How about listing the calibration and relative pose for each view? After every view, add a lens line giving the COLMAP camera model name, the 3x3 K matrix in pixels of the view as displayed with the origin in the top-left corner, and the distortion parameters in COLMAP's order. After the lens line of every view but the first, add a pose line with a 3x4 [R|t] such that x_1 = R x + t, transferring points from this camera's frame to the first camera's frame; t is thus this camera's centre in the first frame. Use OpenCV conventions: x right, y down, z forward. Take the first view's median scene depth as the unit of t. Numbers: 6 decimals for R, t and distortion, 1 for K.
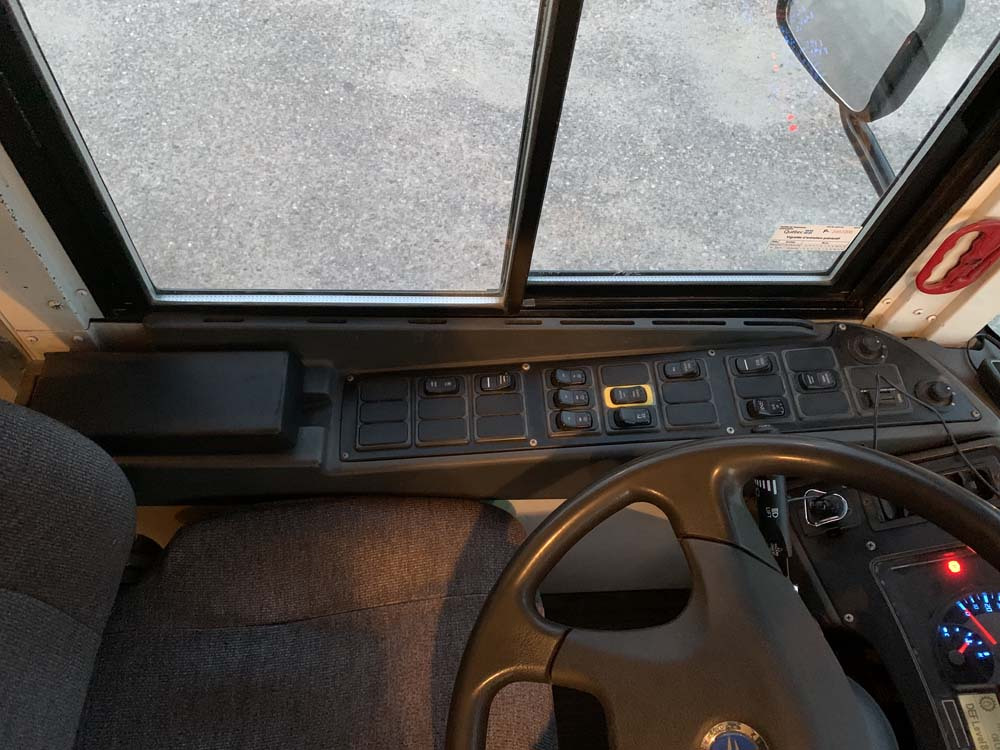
lens RADIAL K [[757.1, 0, 503.6], [0, 757.1, 362.8], [0, 0, 1]] dist [0.039760, -0.051865]
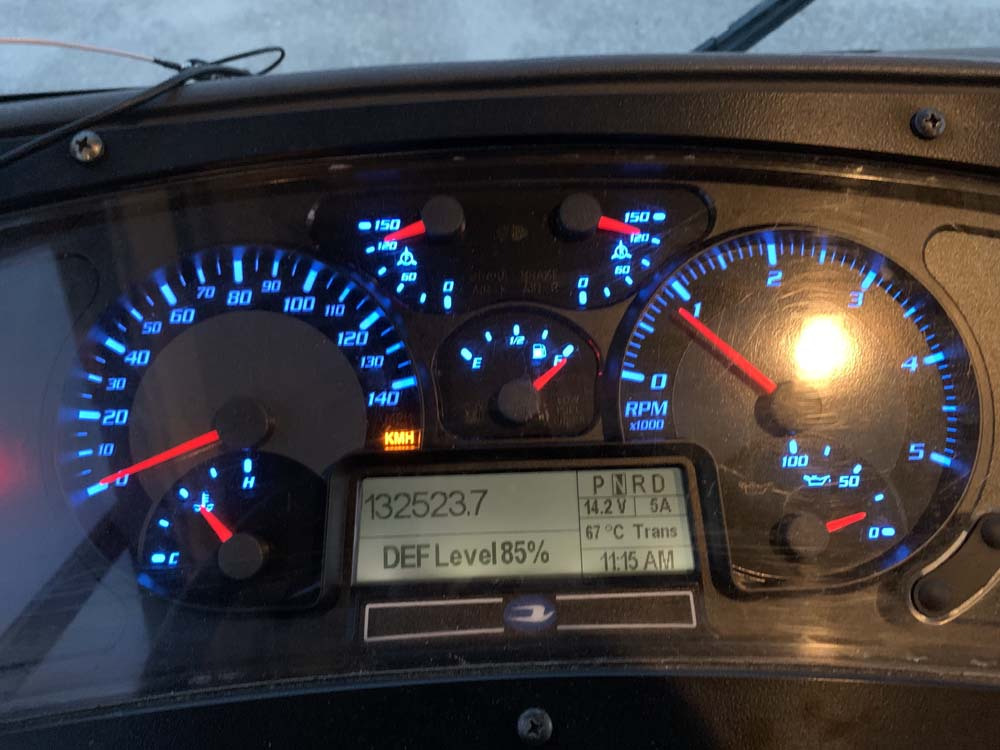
lens RADIAL K [[757.1, 0, 497.8], [0, 757.1, 382.2], [0, 0, 1]] dist [0.039760, -0.051865]
pose [[0.038719, -0.829628, 0.556973, 0.113223], [0.856421, 0.314726, 0.409257, 0.076396], [-0.514825, 0.461157, 0.722696, 0.162085]]
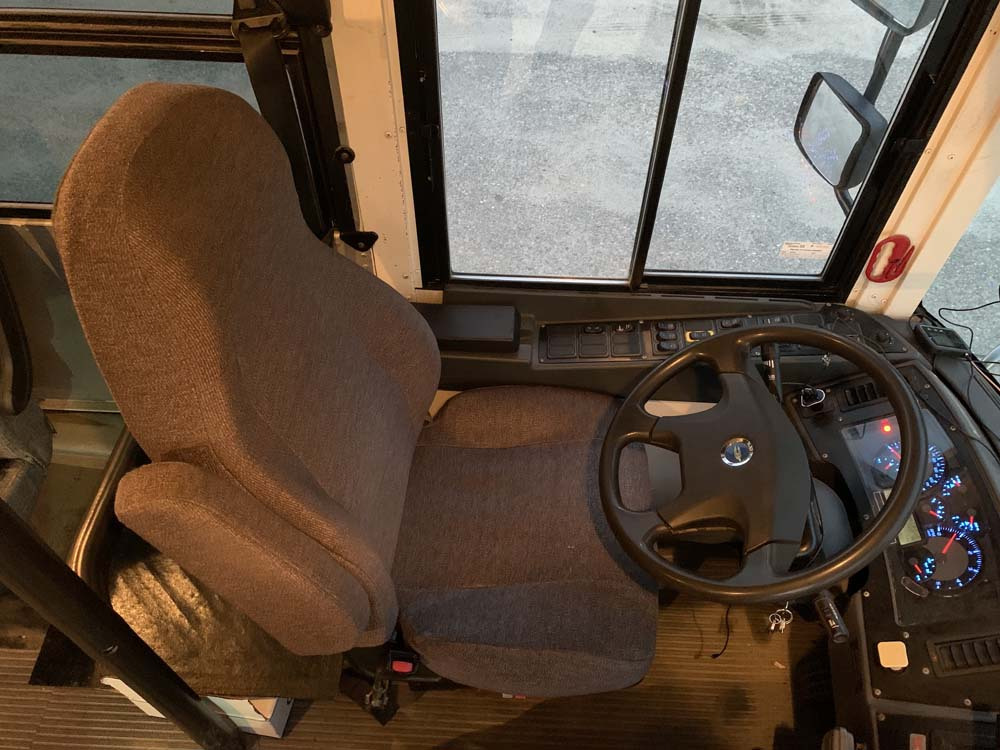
lens RADIAL K [[757.1, 0, 502.5], [0, 757.1, 374.7], [0, 0, 1]] dist [0.039760, -0.051865]
pose [[0.989586, 0.029995, -0.140783, -0.010481], [-0.048995, 0.989836, -0.133504, 0.103323], [0.135348, 0.139011, 0.980998, -0.210446]]
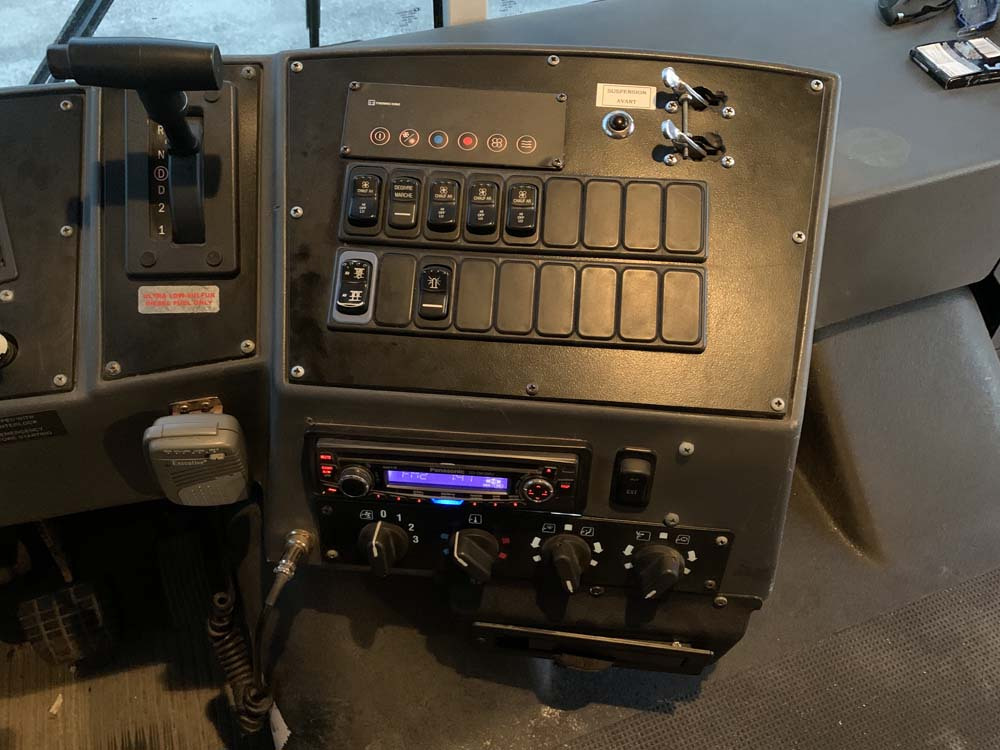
lens RADIAL K [[757.1, 0, 494.1], [0, 757.1, 376.4], [0, 0, 1]] dist [0.039760, -0.051865]
pose [[-0.287648, -0.770550, 0.568781, -0.007431], [0.800729, 0.132333, 0.584227, 0.171458], [-0.525445, 0.623491, 0.578936, 0.031320]]
